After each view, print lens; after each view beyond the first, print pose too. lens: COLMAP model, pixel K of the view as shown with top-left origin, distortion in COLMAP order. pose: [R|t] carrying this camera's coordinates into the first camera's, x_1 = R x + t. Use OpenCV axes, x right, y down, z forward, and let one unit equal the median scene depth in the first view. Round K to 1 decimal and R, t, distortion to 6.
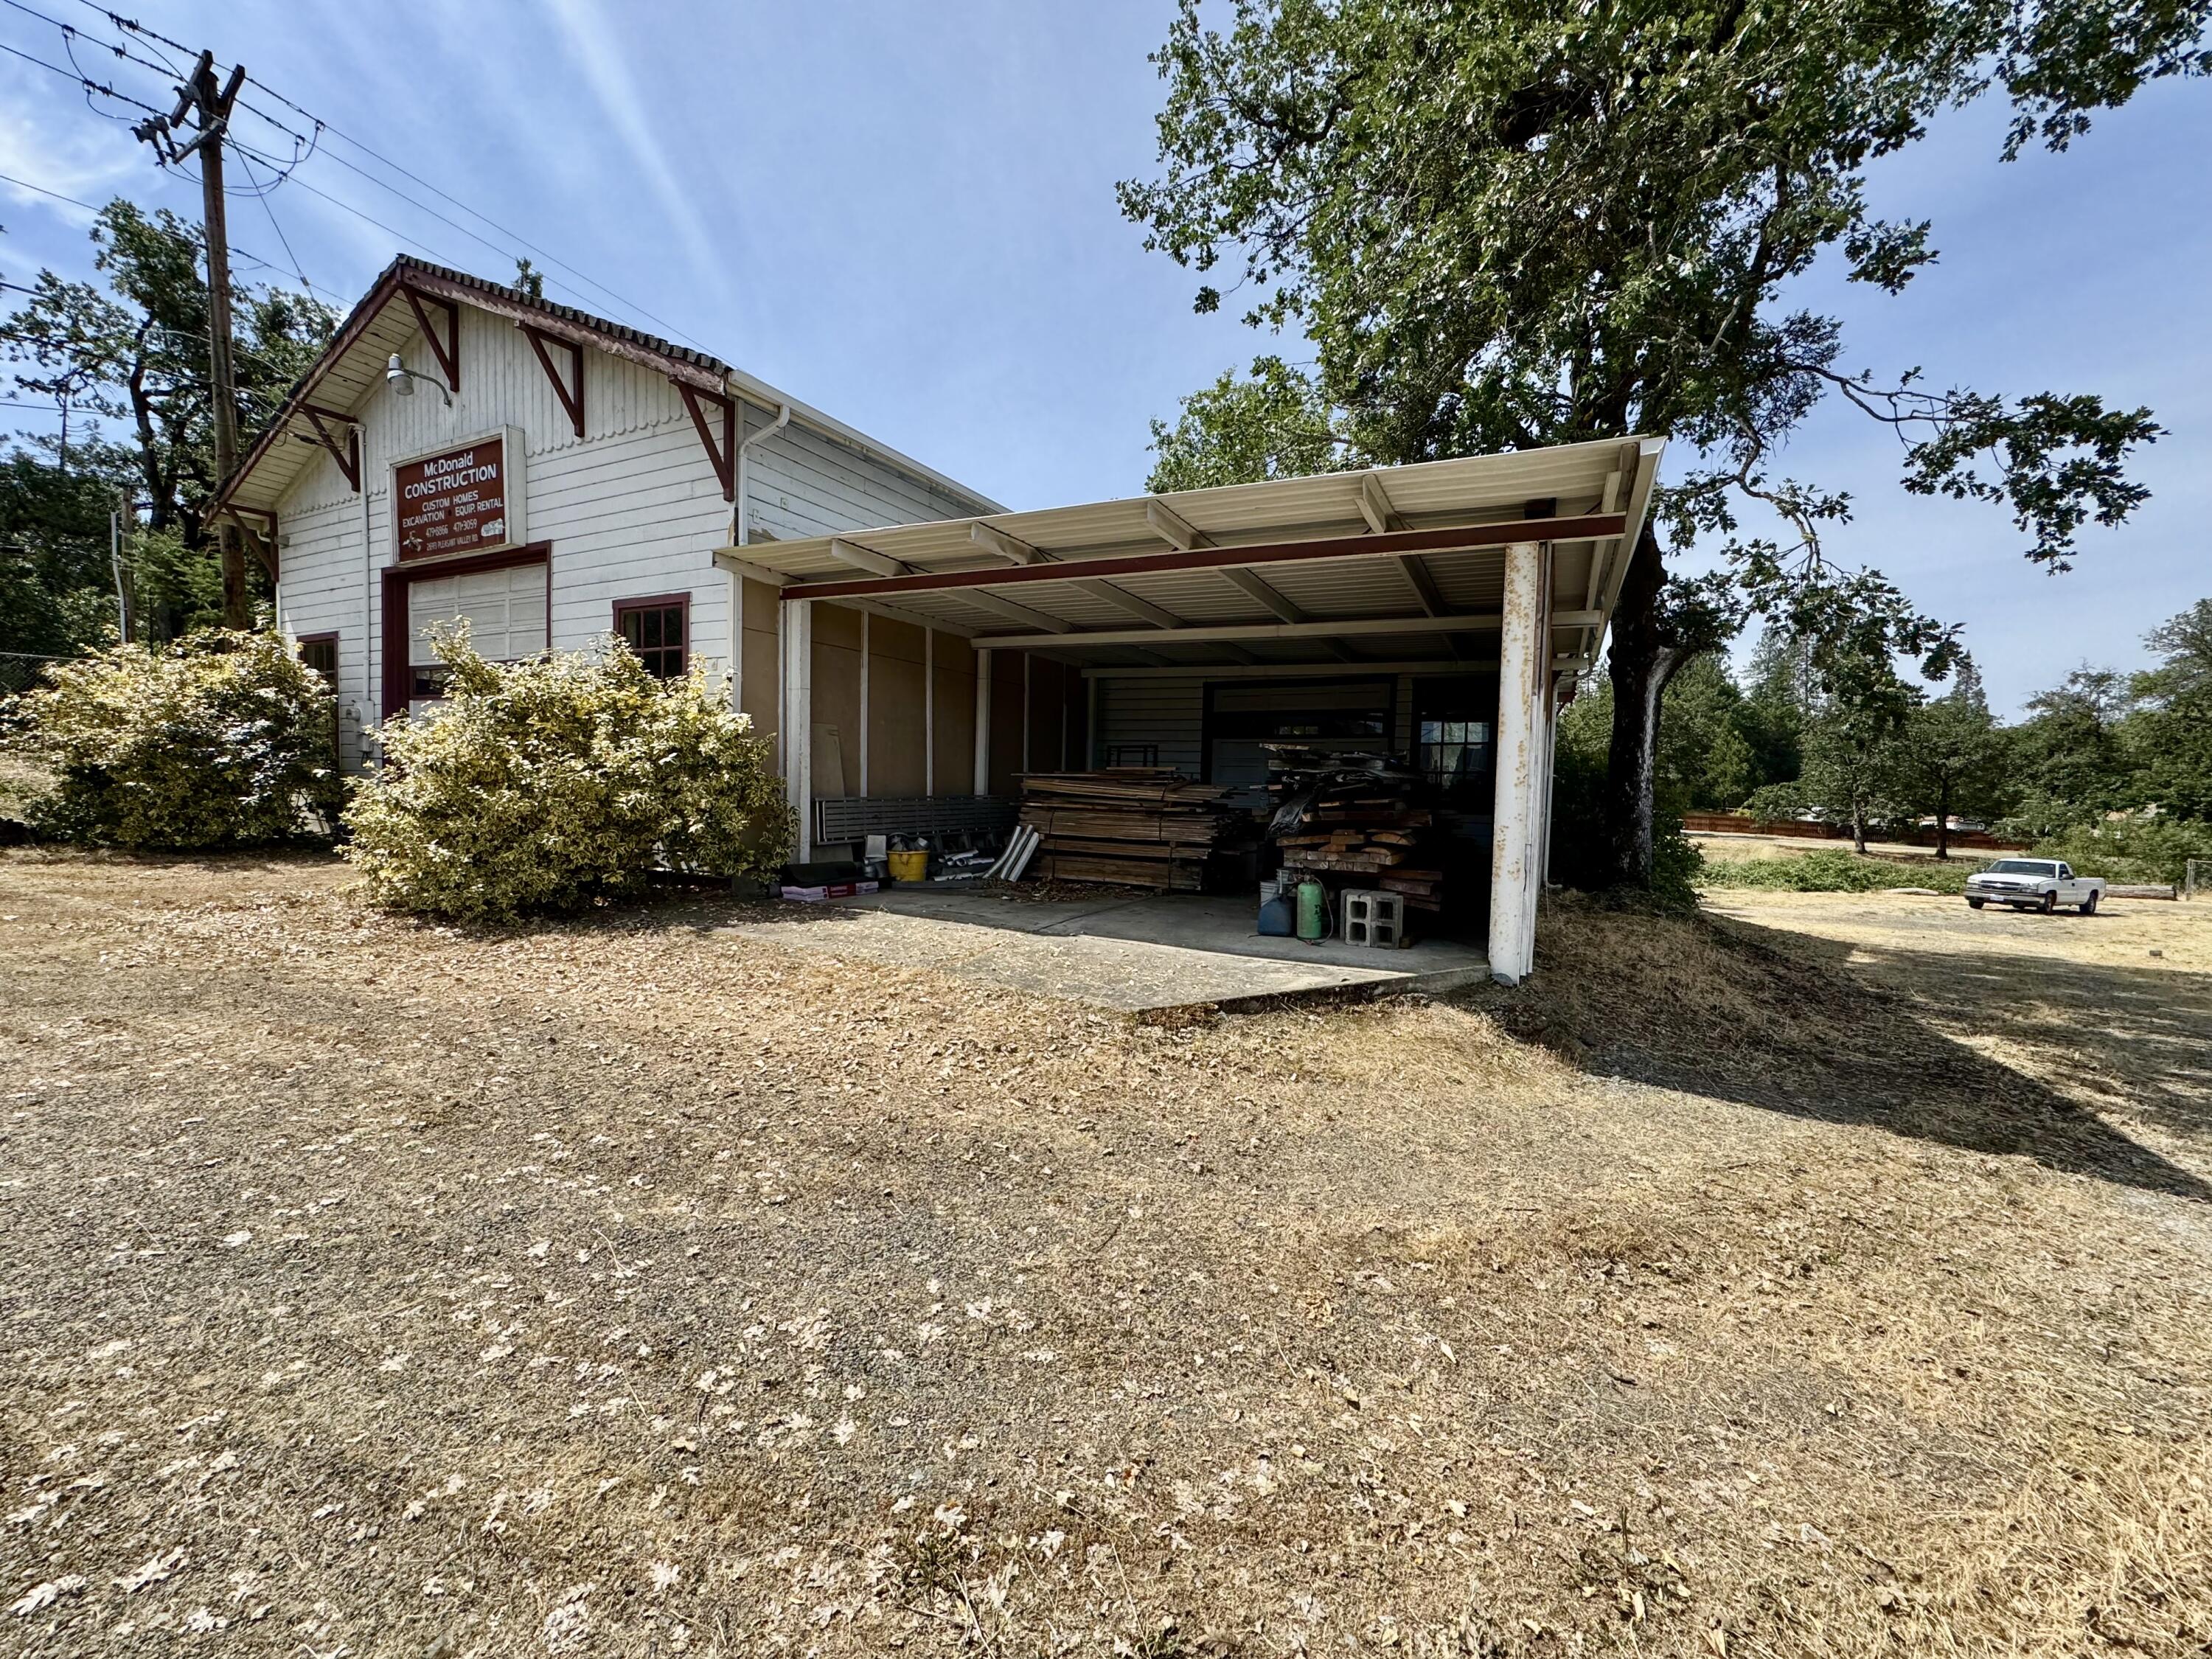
lens RADIAL K [[881.2, 0, 1108.1], [0, 881.2, 826.4], [0, 0, 1]] dist [-0.001604, 0.000393]
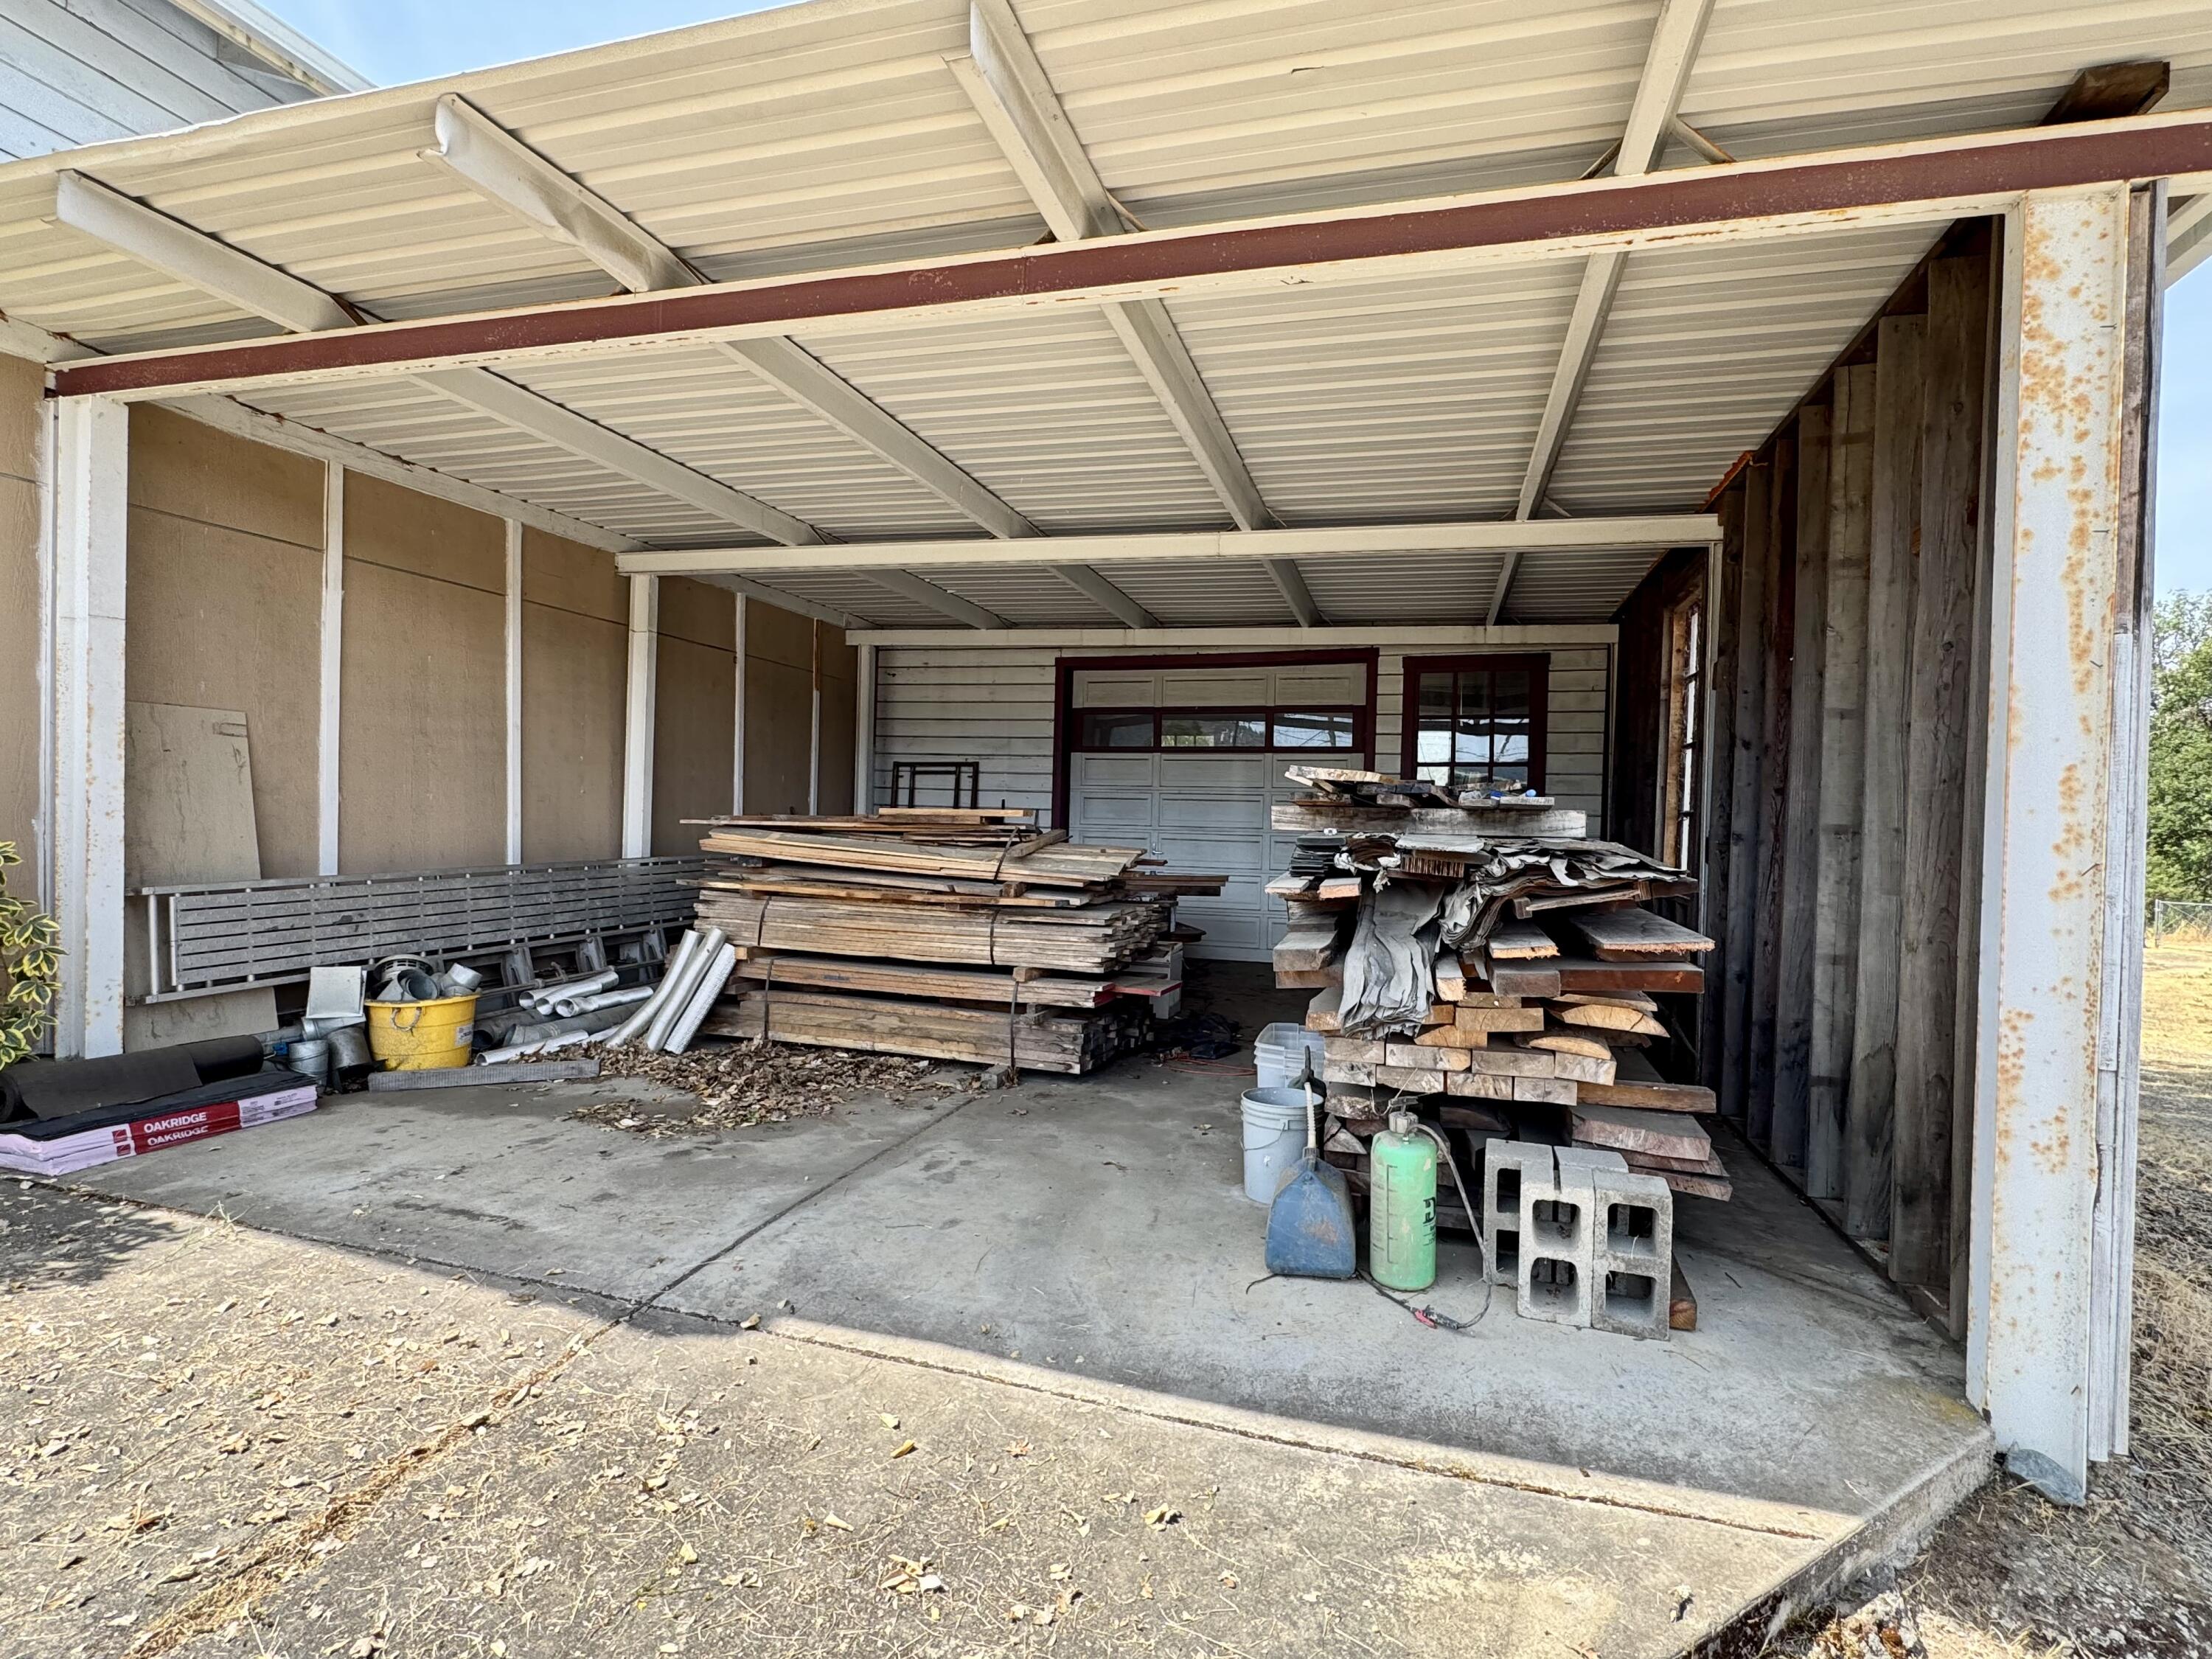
lens RADIAL K [[1098.4, 0, 1106.0], [0, 1098.4, 829.5], [0, 0, 1]] dist [-0.002426, 0.000125]
pose [[0.984234, -0.002936, 0.176847, 0.014206], [0.008045, 0.999570, -0.028180, -0.037456], [-0.176688, 0.029159, 0.983835, 0.384471]]
